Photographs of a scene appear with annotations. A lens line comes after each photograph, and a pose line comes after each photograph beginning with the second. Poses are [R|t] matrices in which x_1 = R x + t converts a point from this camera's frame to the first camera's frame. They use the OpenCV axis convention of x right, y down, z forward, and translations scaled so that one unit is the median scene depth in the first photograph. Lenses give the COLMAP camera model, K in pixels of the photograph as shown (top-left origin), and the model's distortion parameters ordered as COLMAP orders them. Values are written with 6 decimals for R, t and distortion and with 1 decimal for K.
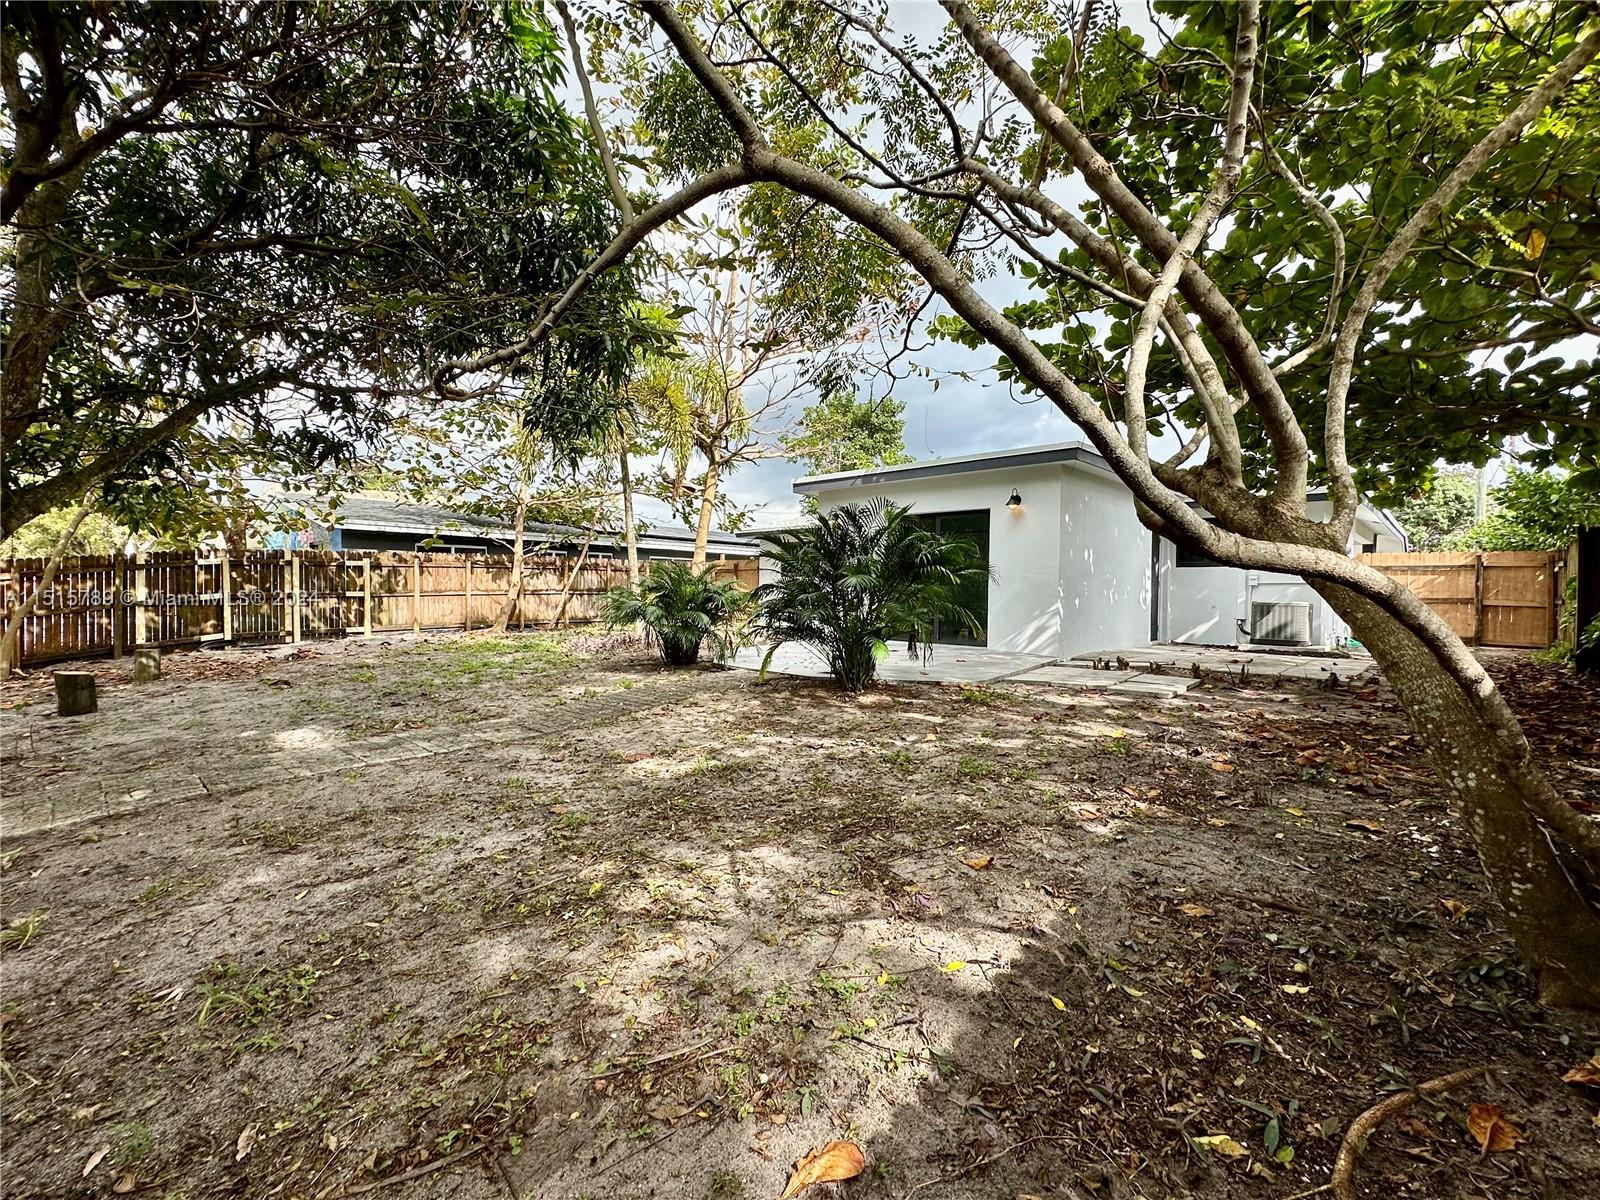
lens RADIAL K [[720.1, 0, 799.6], [0, 720.1, 600.9], [0, 0, 1]] dist [0.003379, -0.000300]
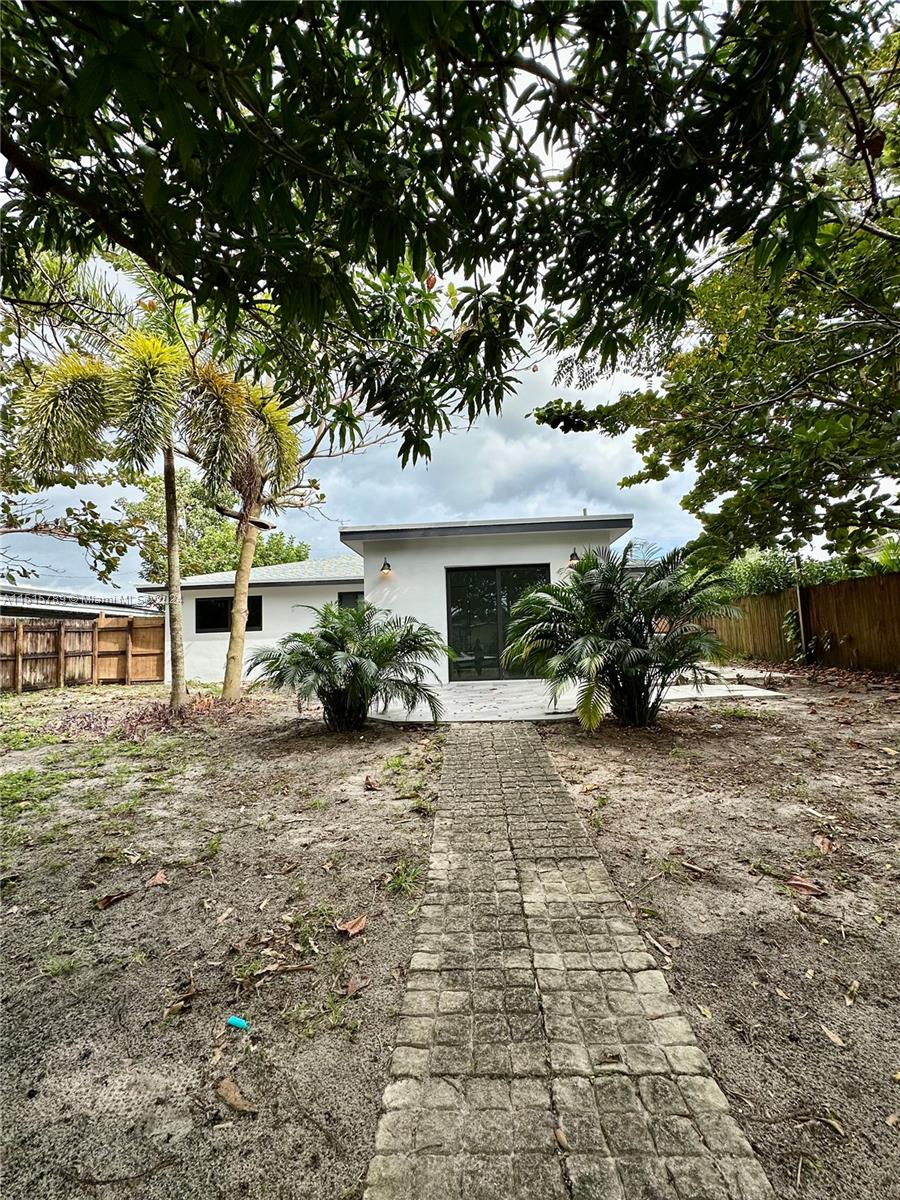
lens RADIAL K [[537.7, 0, 449.6], [0, 537.7, 597.6], [0, 0, 1]] dist [0.000201, 0.000017]
pose [[0.760178, 0.015336, 0.649534, -0.464229], [0.054364, 0.994714, -0.087110, -0.001617], [-0.647437, 0.101530, 0.755326, 0.444058]]
